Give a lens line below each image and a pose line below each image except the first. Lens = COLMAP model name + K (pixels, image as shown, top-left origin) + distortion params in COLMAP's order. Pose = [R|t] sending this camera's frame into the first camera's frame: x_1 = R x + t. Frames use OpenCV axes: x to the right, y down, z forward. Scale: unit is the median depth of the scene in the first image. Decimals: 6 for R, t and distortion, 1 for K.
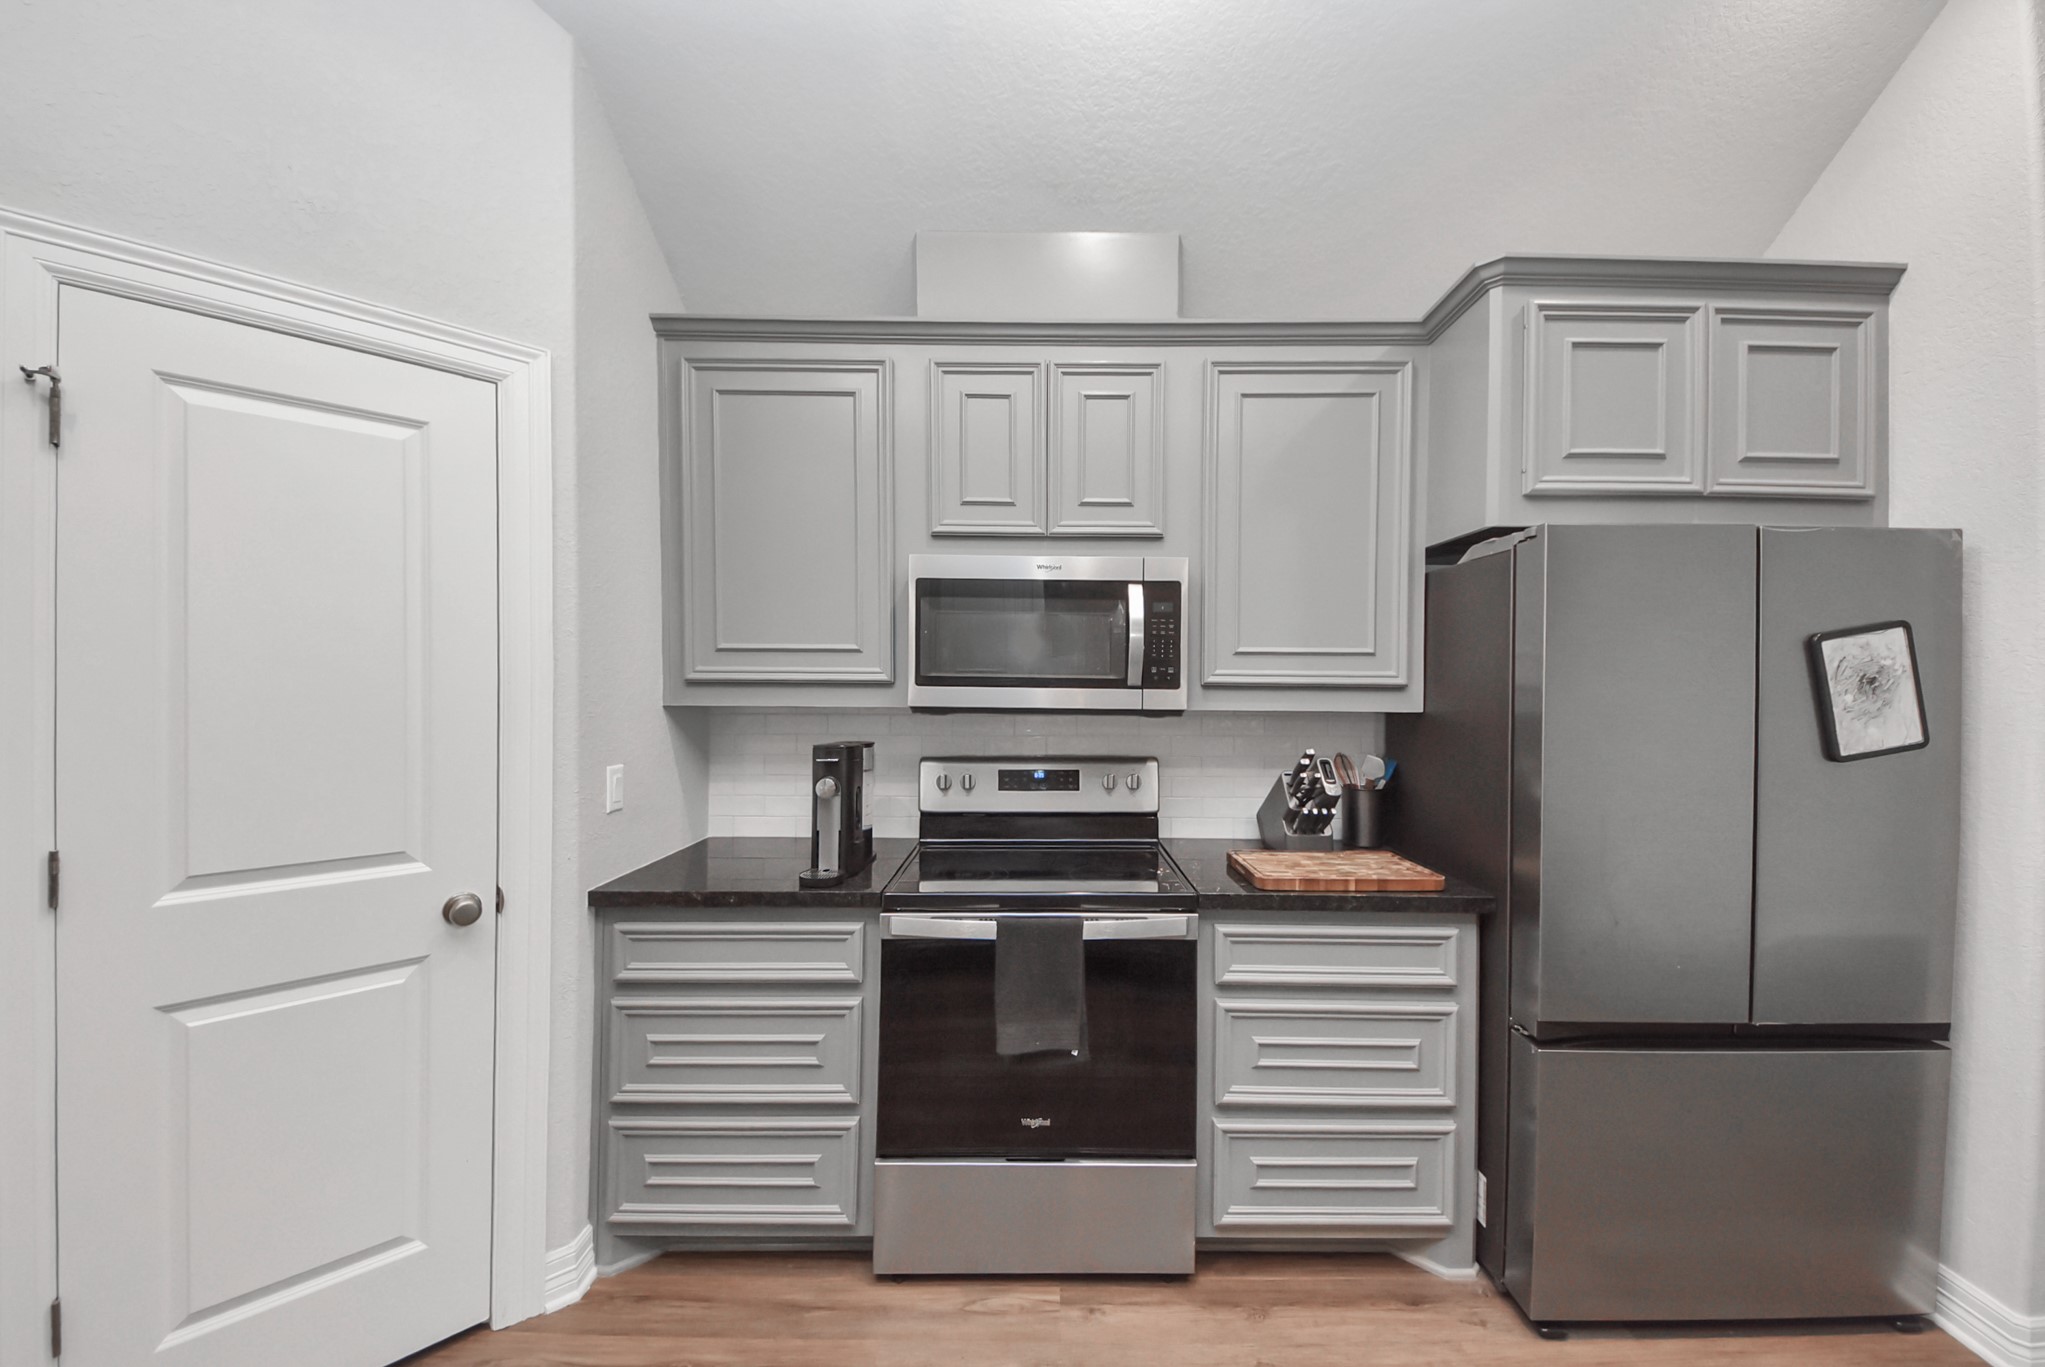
lens RADIAL K [[731.4, 0, 1040.5], [0, 731.4, 691.3], [0, 0, 1]] dist [0.011639, -0.005851]
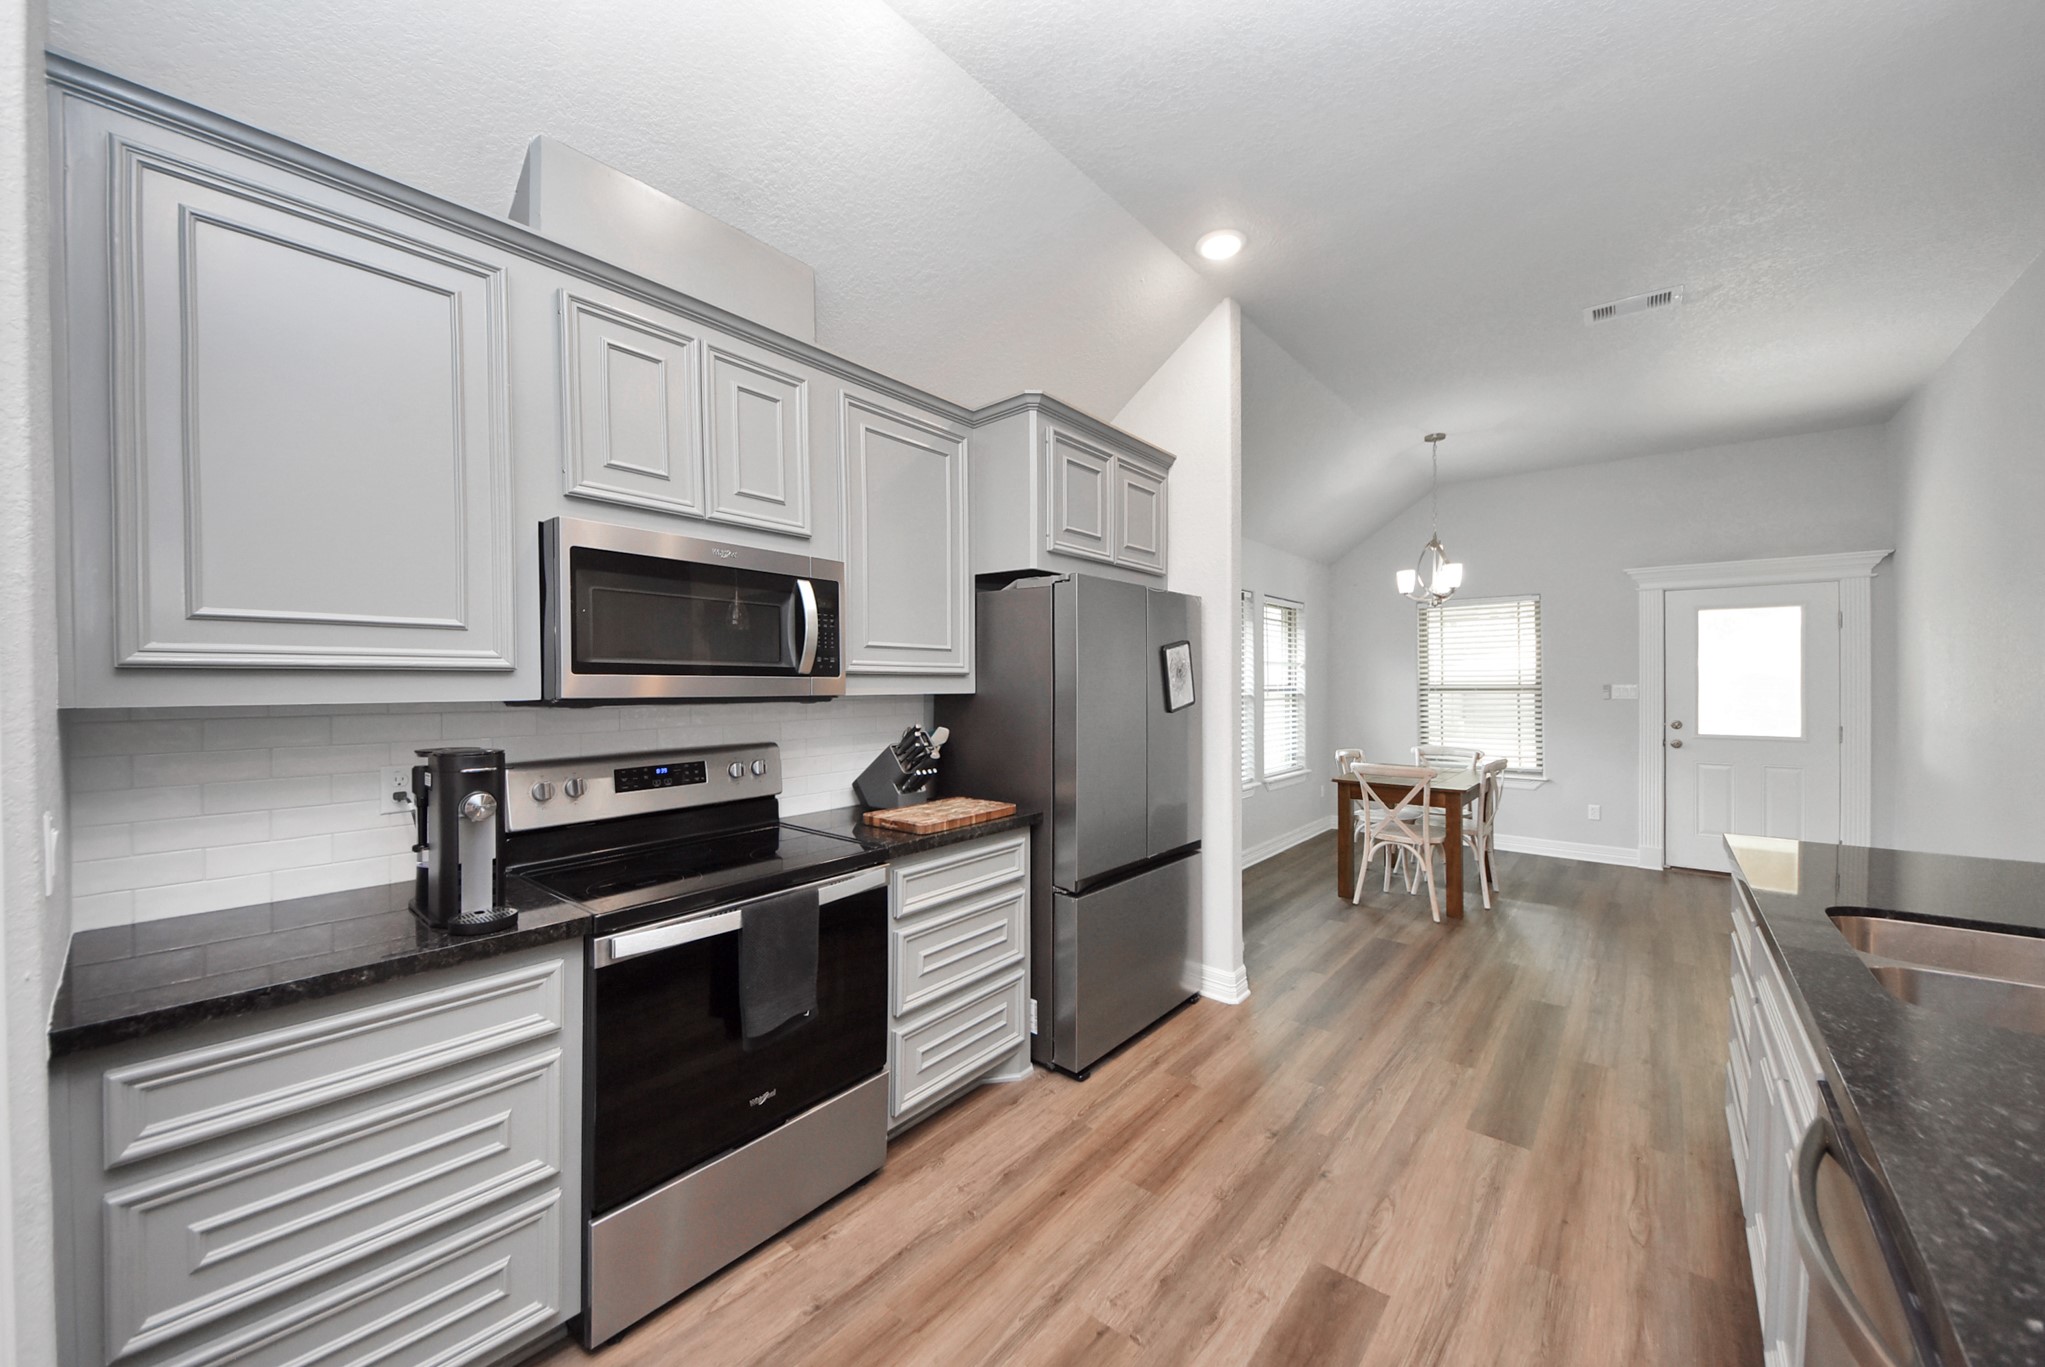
lens RADIAL K [[731.4, 0, 1027.0], [0, 731.4, 677.4], [0, 0, 1]] dist [0.011639, -0.005851]
pose [[0.647900, -0.005106, 0.761708, -0.542915], [0.006517, 0.999978, 0.001160, -0.002887], [-0.761697, 0.004212, 0.647920, 0.042550]]
